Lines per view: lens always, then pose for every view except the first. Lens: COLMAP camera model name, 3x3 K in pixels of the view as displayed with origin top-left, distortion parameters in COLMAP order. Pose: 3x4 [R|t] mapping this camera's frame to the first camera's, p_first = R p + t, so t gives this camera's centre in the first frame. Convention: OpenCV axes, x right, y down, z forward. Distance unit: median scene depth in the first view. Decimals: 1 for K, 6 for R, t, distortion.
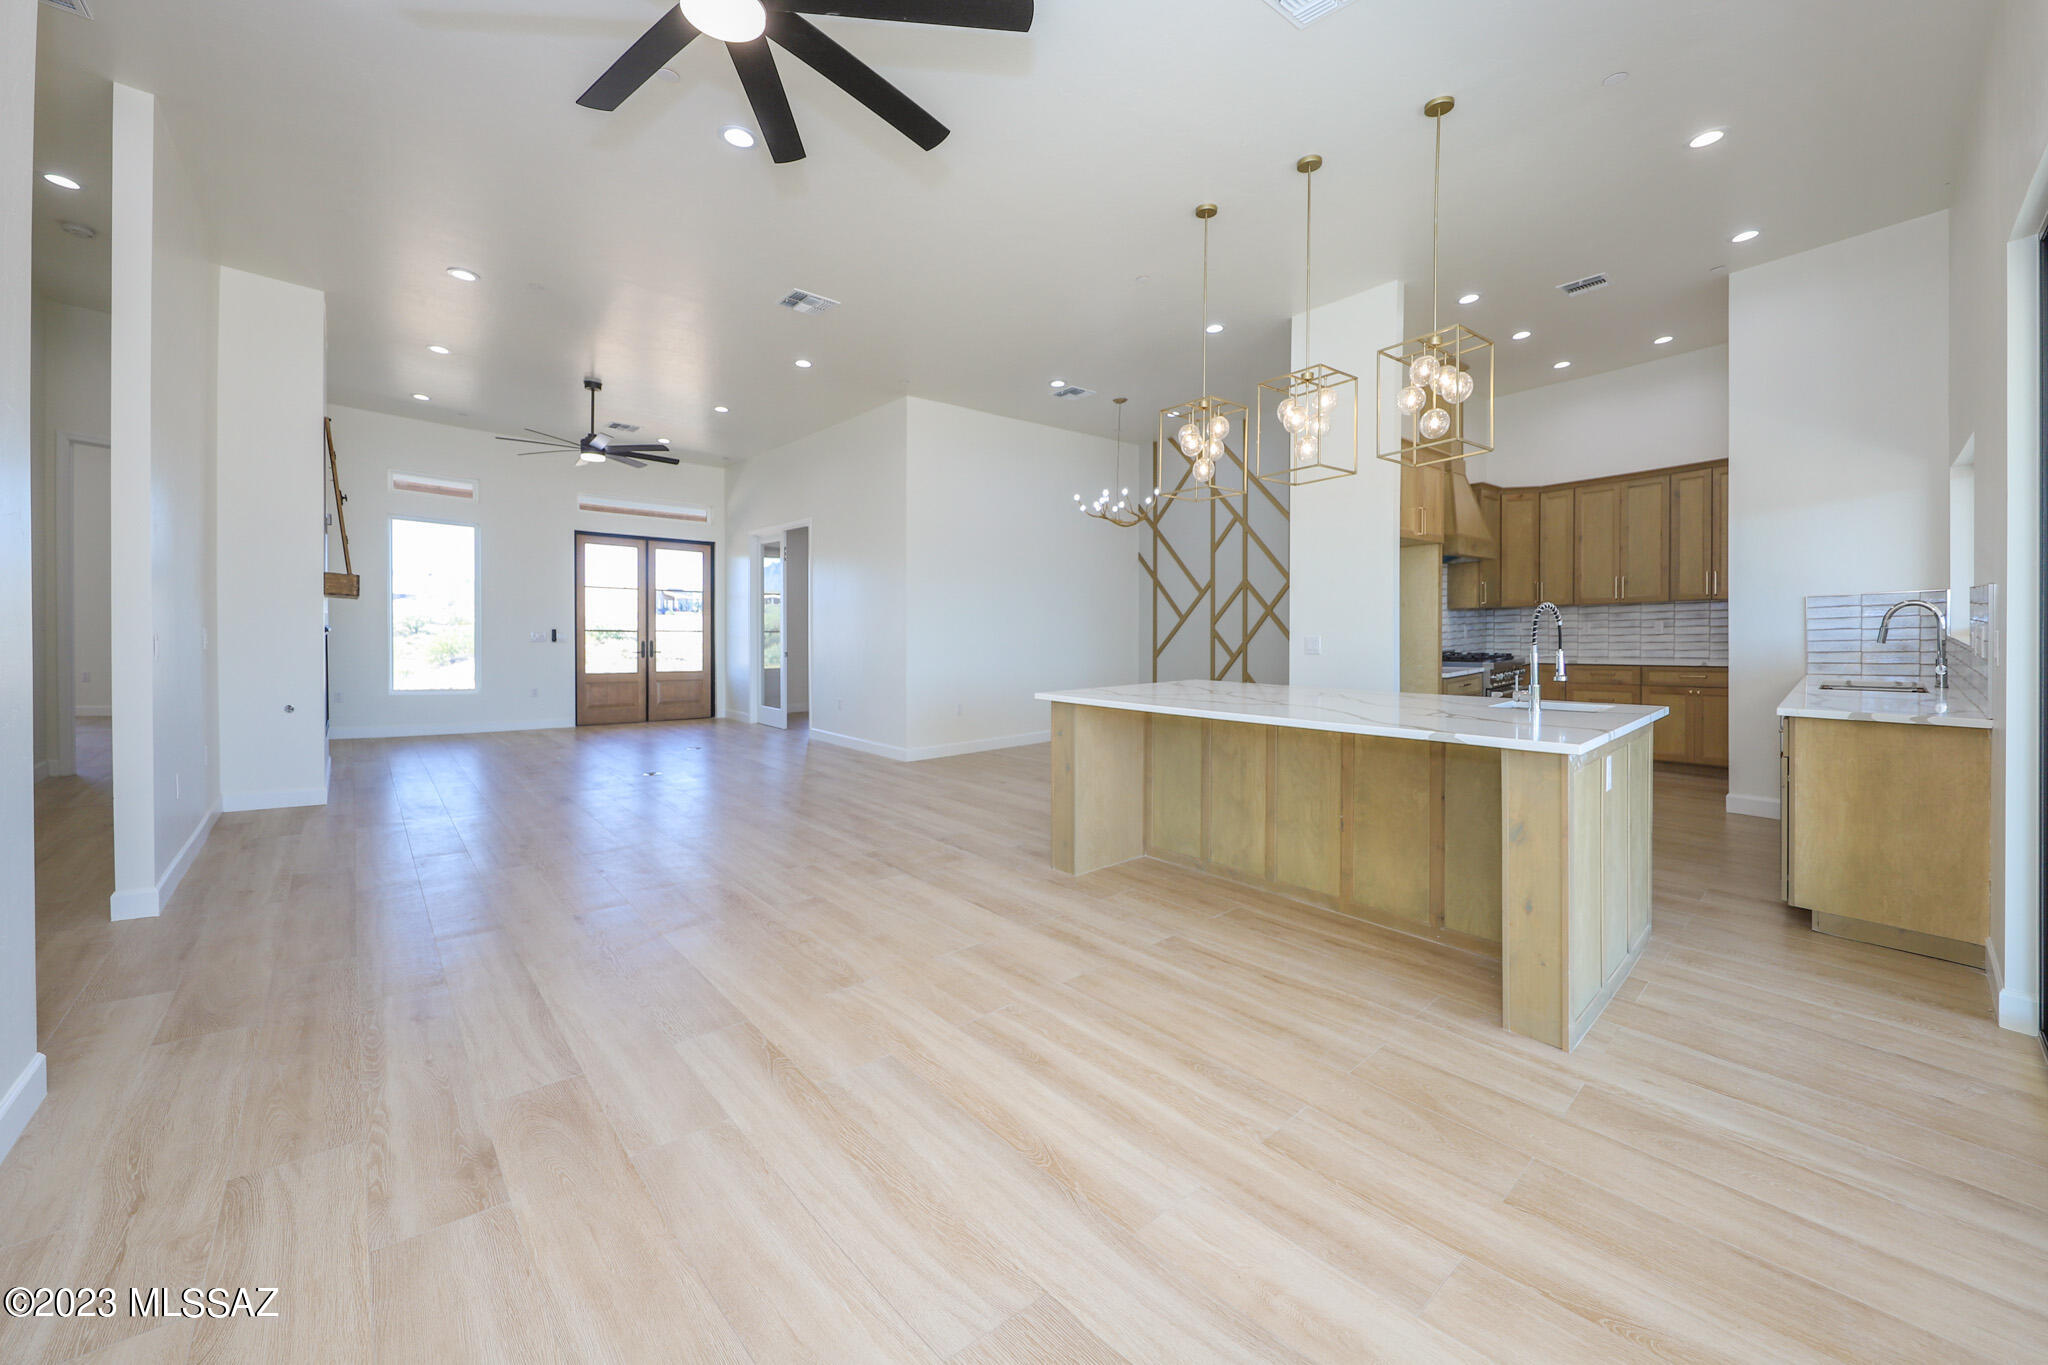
lens RADIAL K [[772.3, 0, 1012.2], [0, 772.3, 631.5], [0, 0, 1]] dist [0.061692, -0.000107]
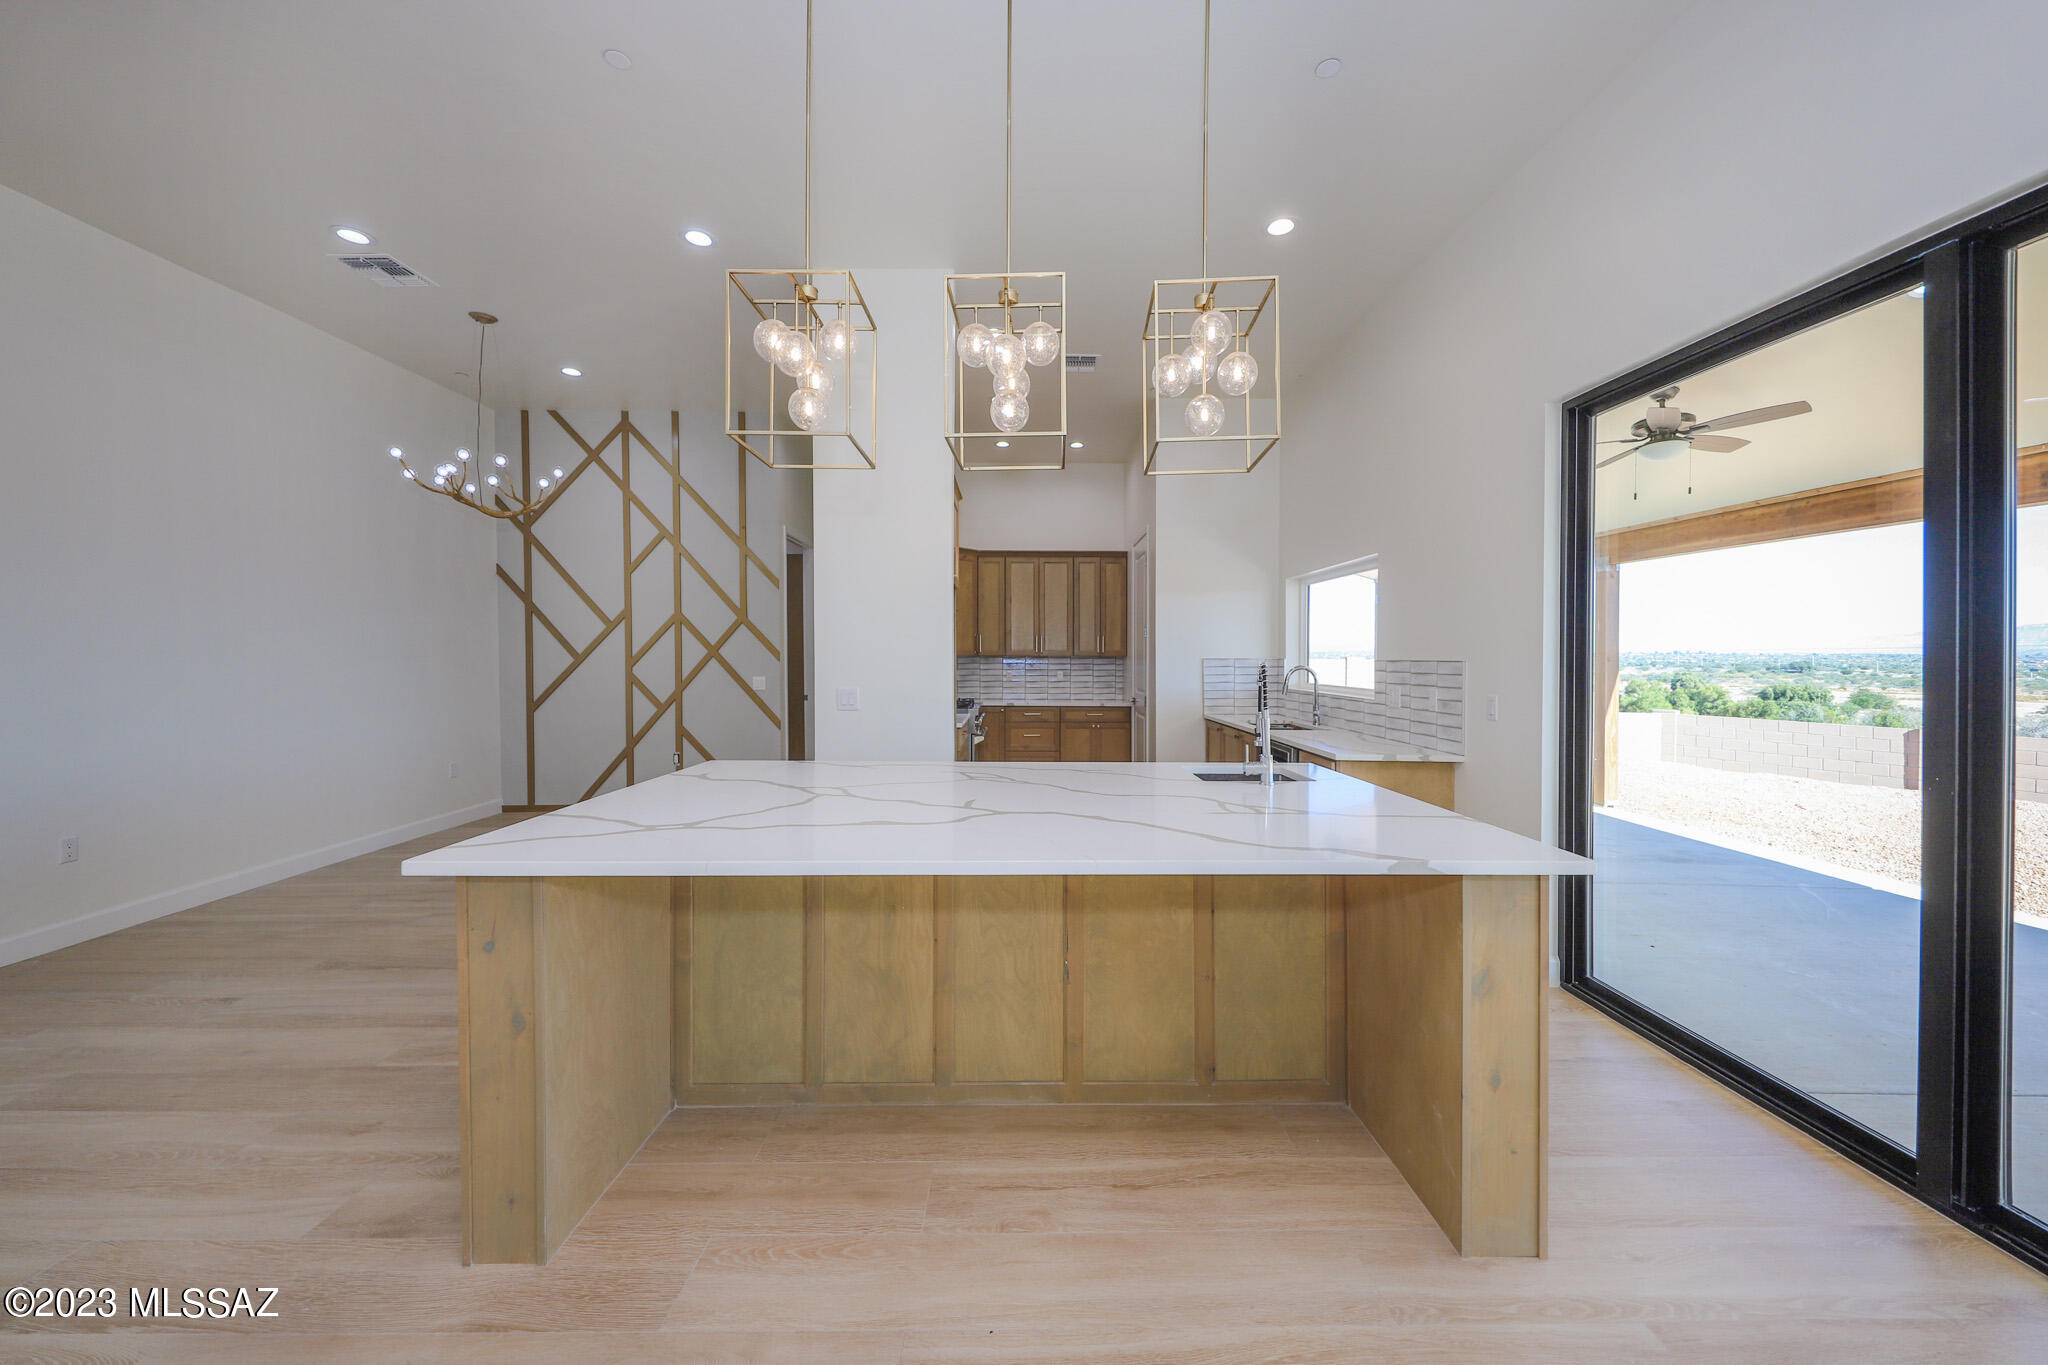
lens RADIAL K [[677.4, 0, 1025.2], [0, 677.4, 687.9], [0, 0, 1]] dist [0.011489, -0.000373]
pose [[0.620704, -0.023946, 0.783679, -0.031384], [-0.006199, 0.999352, 0.035446, -0.015275], [-0.784021, -0.026859, 0.620153, 0.275214]]
